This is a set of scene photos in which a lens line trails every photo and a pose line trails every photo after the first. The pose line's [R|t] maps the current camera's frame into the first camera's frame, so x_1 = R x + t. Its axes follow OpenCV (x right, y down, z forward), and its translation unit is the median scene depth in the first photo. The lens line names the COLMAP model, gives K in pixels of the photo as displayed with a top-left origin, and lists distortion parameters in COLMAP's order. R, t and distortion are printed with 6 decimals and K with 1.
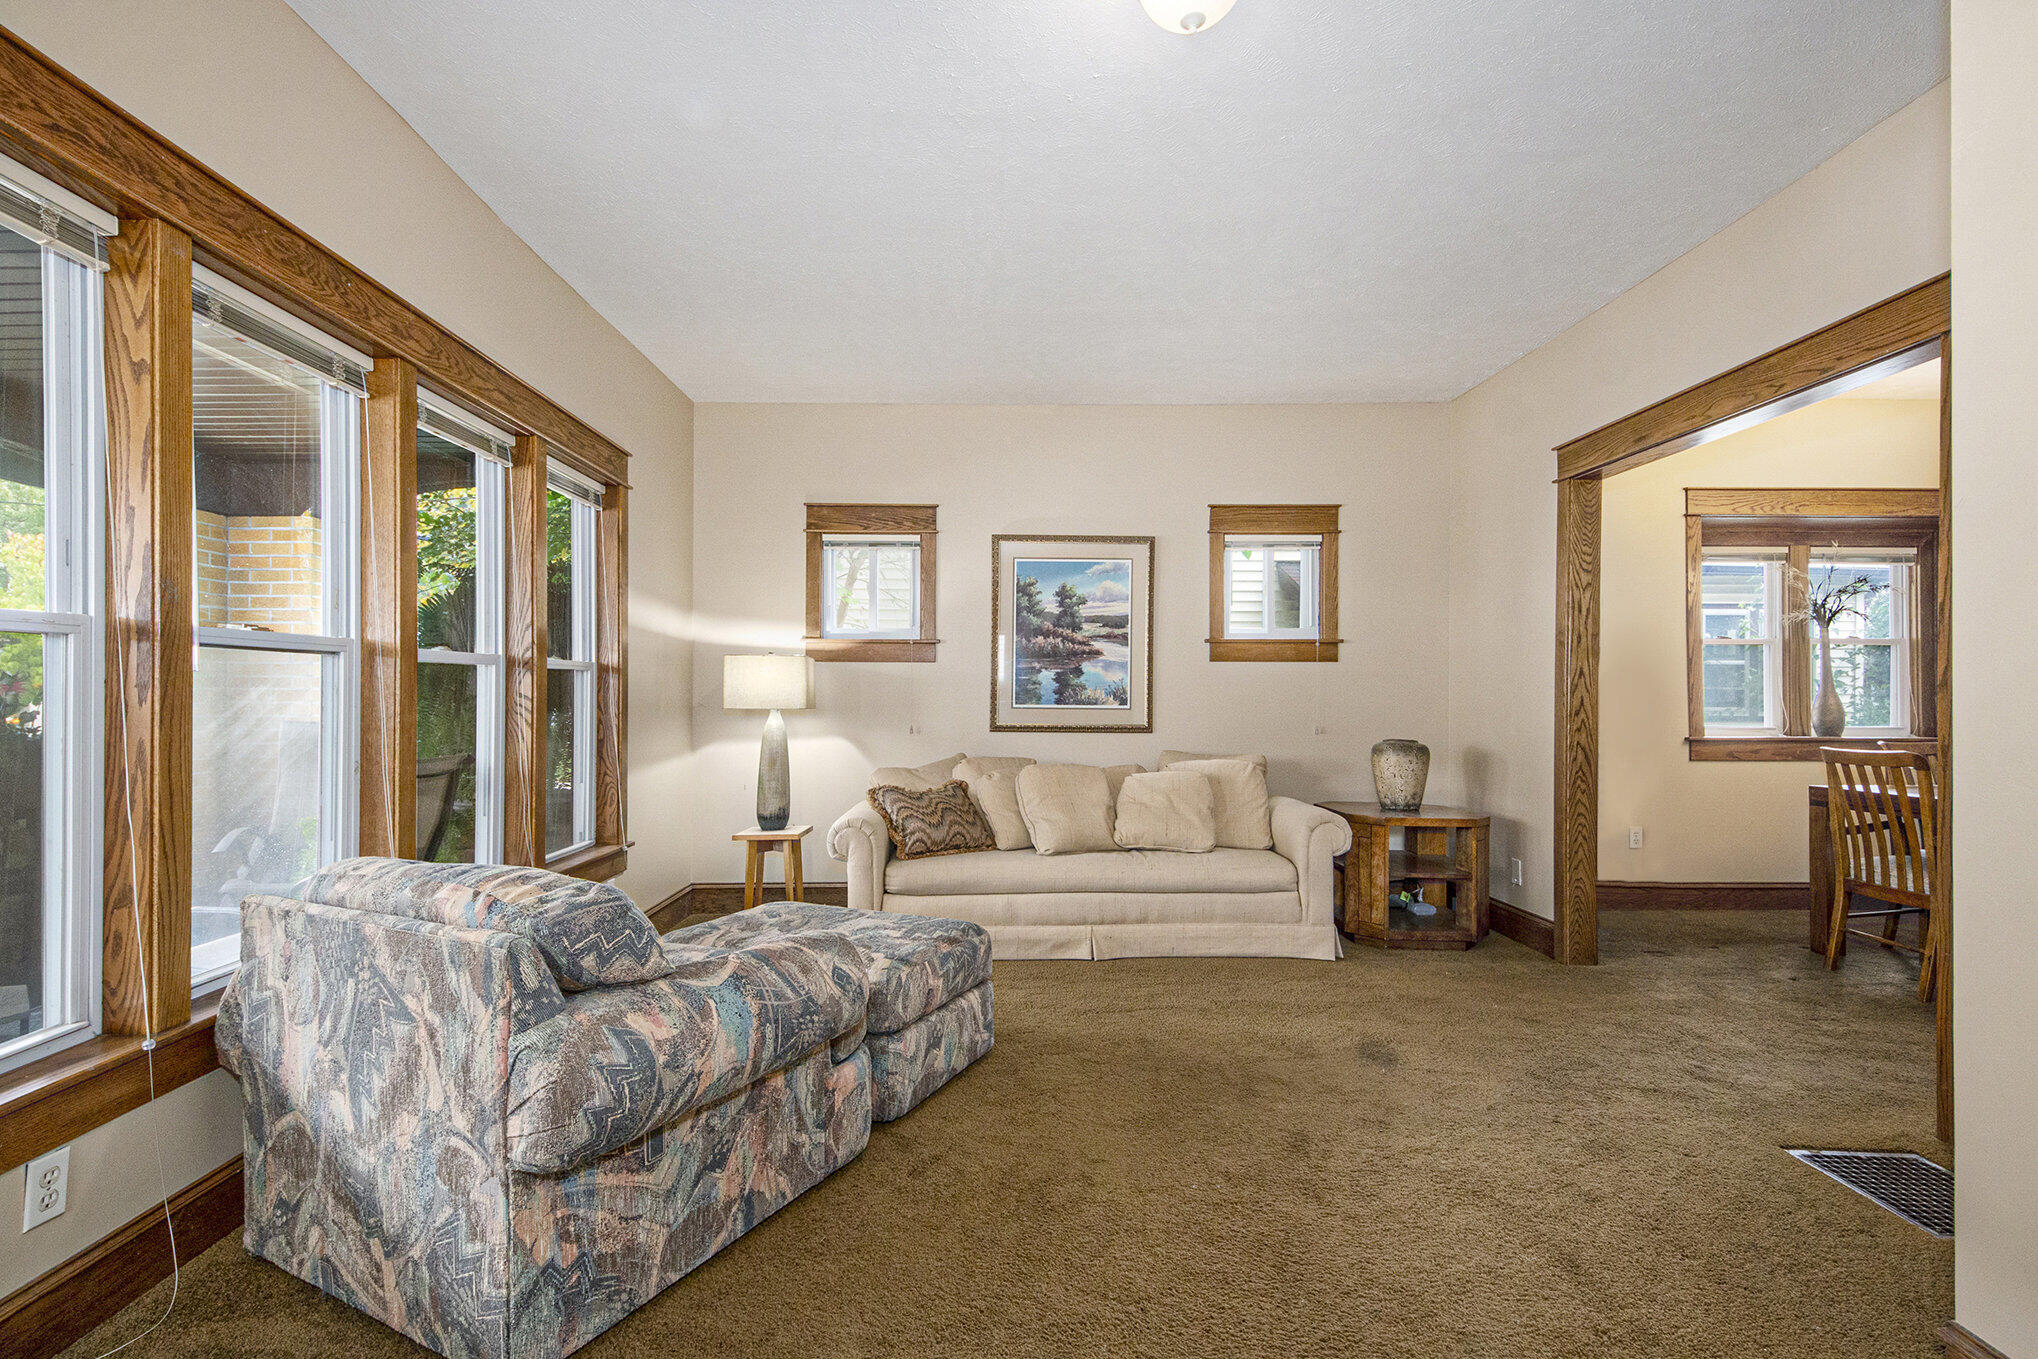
lens RADIAL K [[915.3, 0, 1018.6], [0, 915.3, 693.2], [0, 0, 1]] dist [-0.000498, -0.000139]
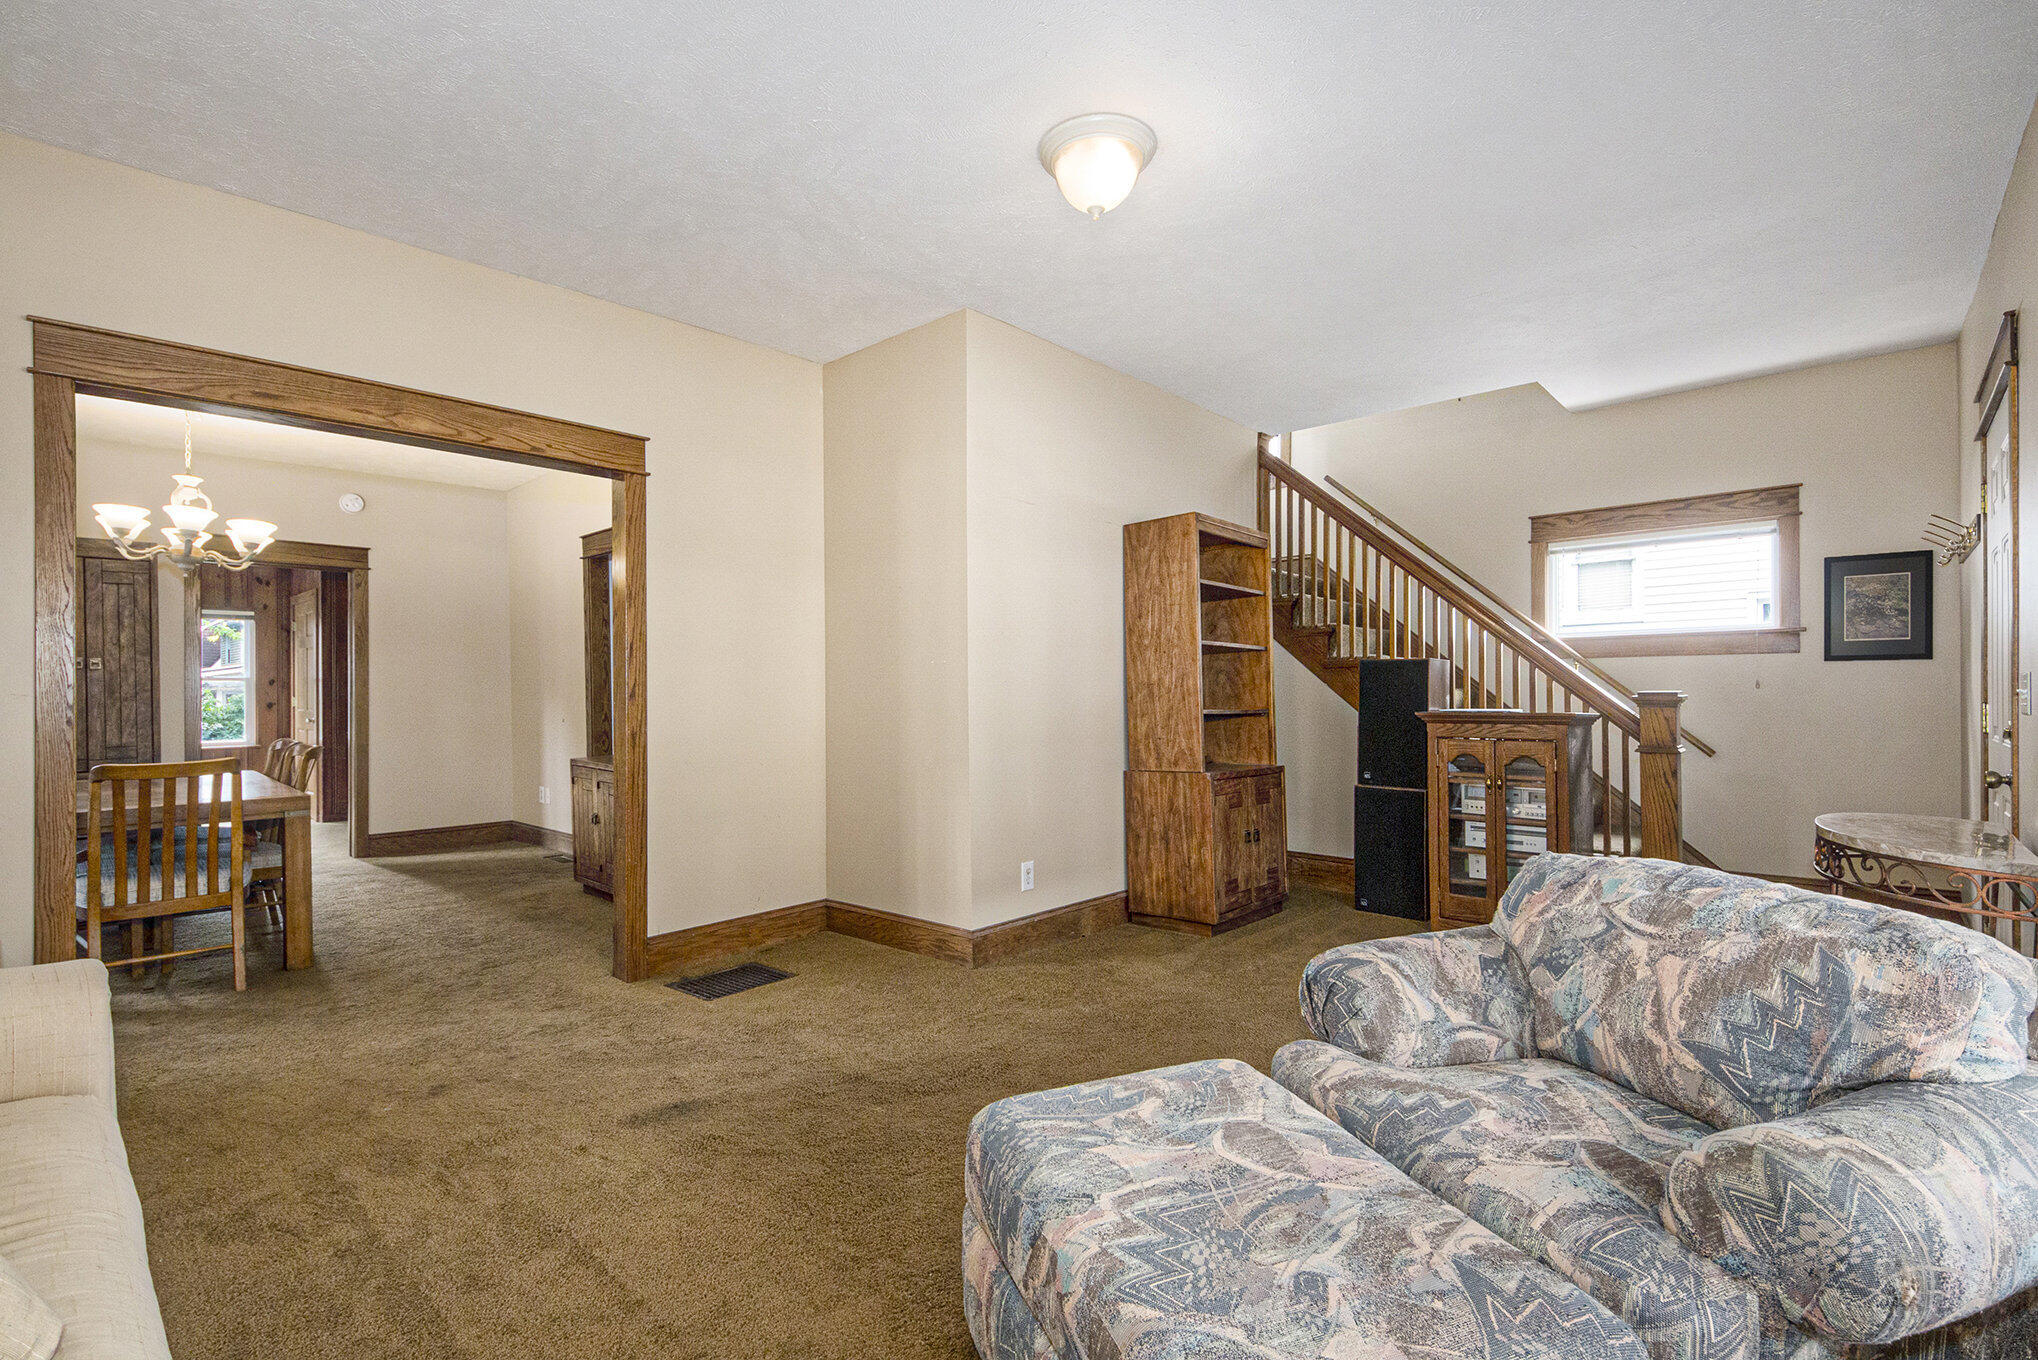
lens RADIAL K [[915.3, 0, 1018.6], [0, 915.3, 693.7], [0, 0, 1]] dist [-0.000498, -0.000139]
pose [[-0.724704, -0.000614, 0.689060, -0.473882], [0.003282, 0.999985, 0.004344, -0.012412], [-0.689053, 0.005409, -0.724691, 1.450675]]
